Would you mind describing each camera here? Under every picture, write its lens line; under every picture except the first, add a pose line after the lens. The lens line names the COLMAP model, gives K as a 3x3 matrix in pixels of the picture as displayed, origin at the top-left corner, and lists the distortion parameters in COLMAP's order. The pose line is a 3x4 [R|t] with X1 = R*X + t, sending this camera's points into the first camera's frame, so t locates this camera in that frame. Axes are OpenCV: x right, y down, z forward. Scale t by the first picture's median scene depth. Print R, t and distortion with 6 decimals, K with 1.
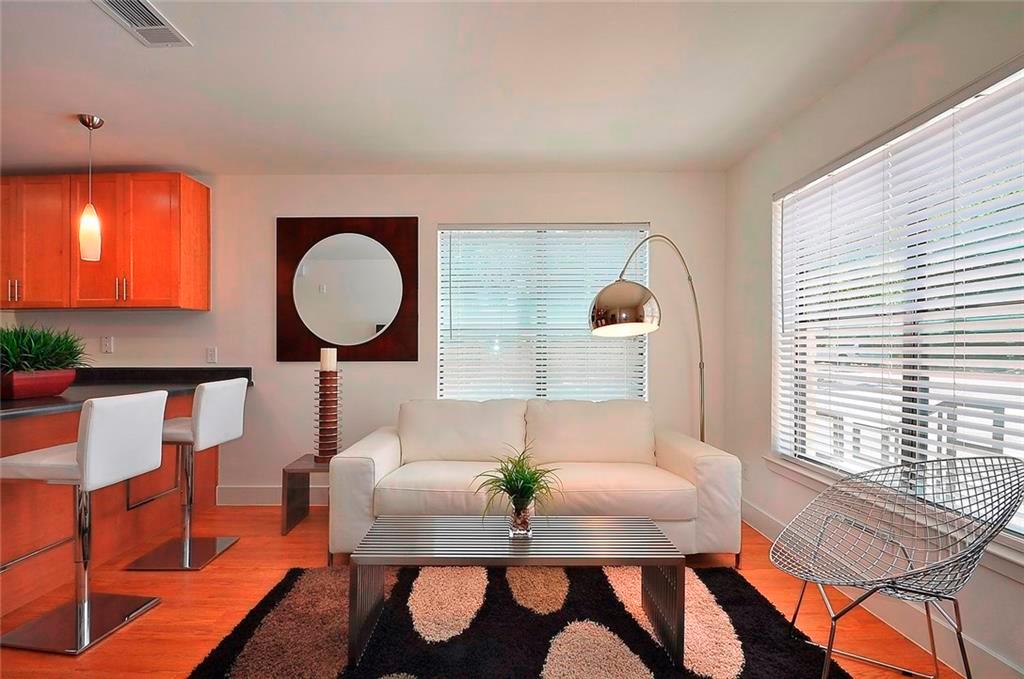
lens RADIAL K [[463.3, 0, 485.1], [0, 463.3, 344.8], [0, 0, 1]] dist [-0.001927, -0.000418]
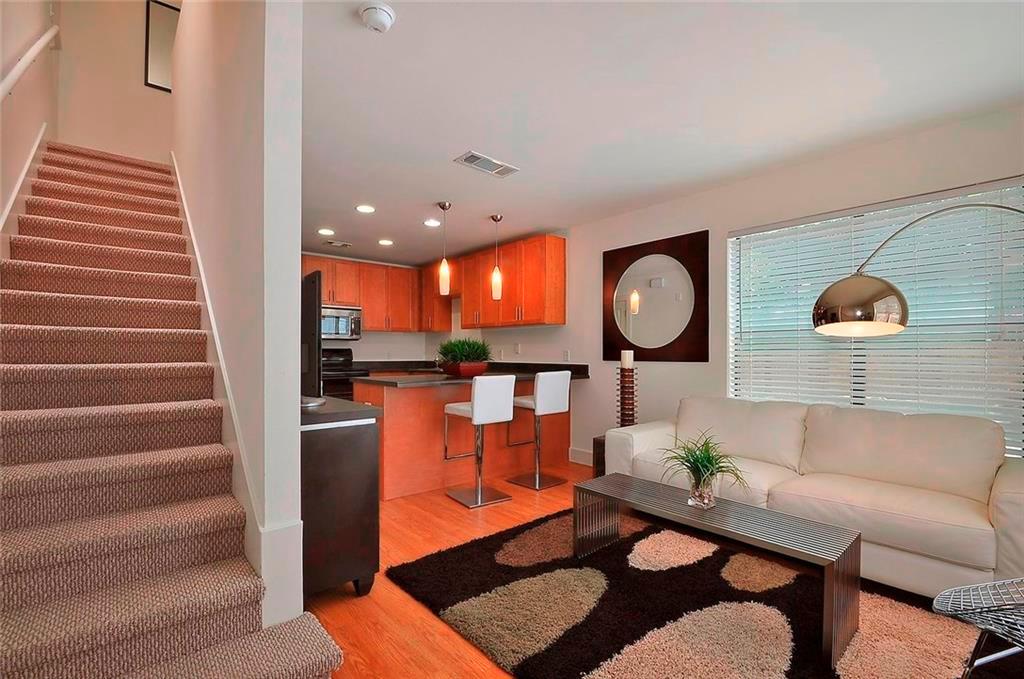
lens RADIAL K [[425.0, 0, 474.5], [0, 425.0, 363.9], [0, 0, 1]] dist [0.000325, -0.008116]
pose [[0.638854, 0.022651, -0.768994, 0.309999], [0.004189, 0.999449, 0.032919, 0.004215], [0.769316, -0.024251, 0.638408, -0.075319]]
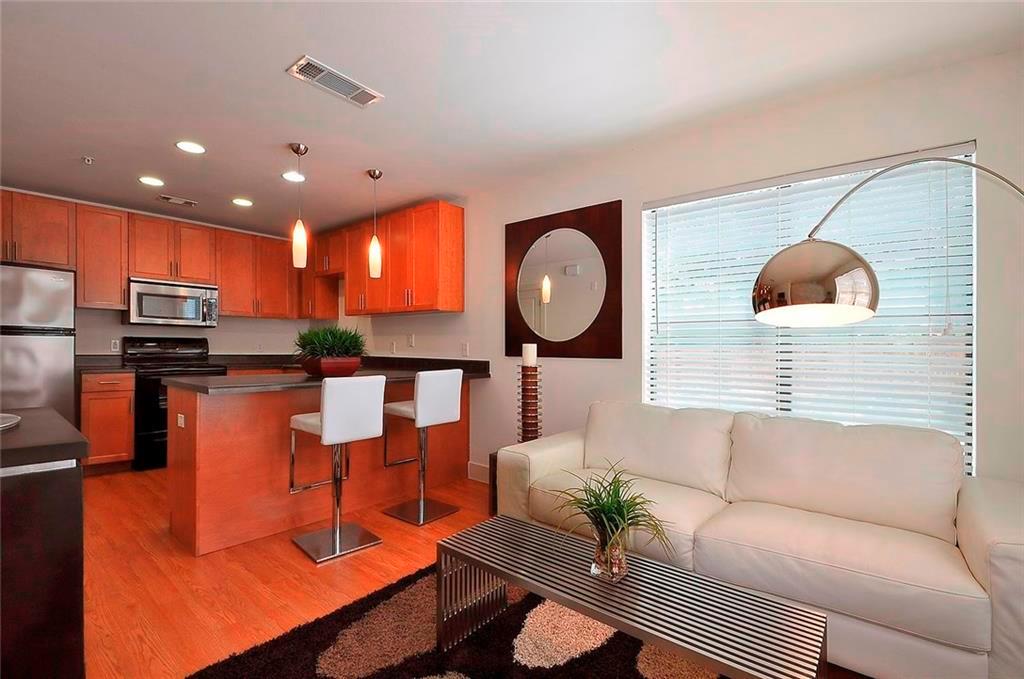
lens RADIAL K [[463.3, 0, 485.1], [0, 463.3, 344.8], [0, 0, 1]] dist [-0.001927, -0.000418]
pose [[0.784322, 0.007407, -0.620310, 0.233766], [-0.005584, 0.999973, 0.004880, 0.005076], [0.620329, -0.000363, 0.784342, 0.140074]]
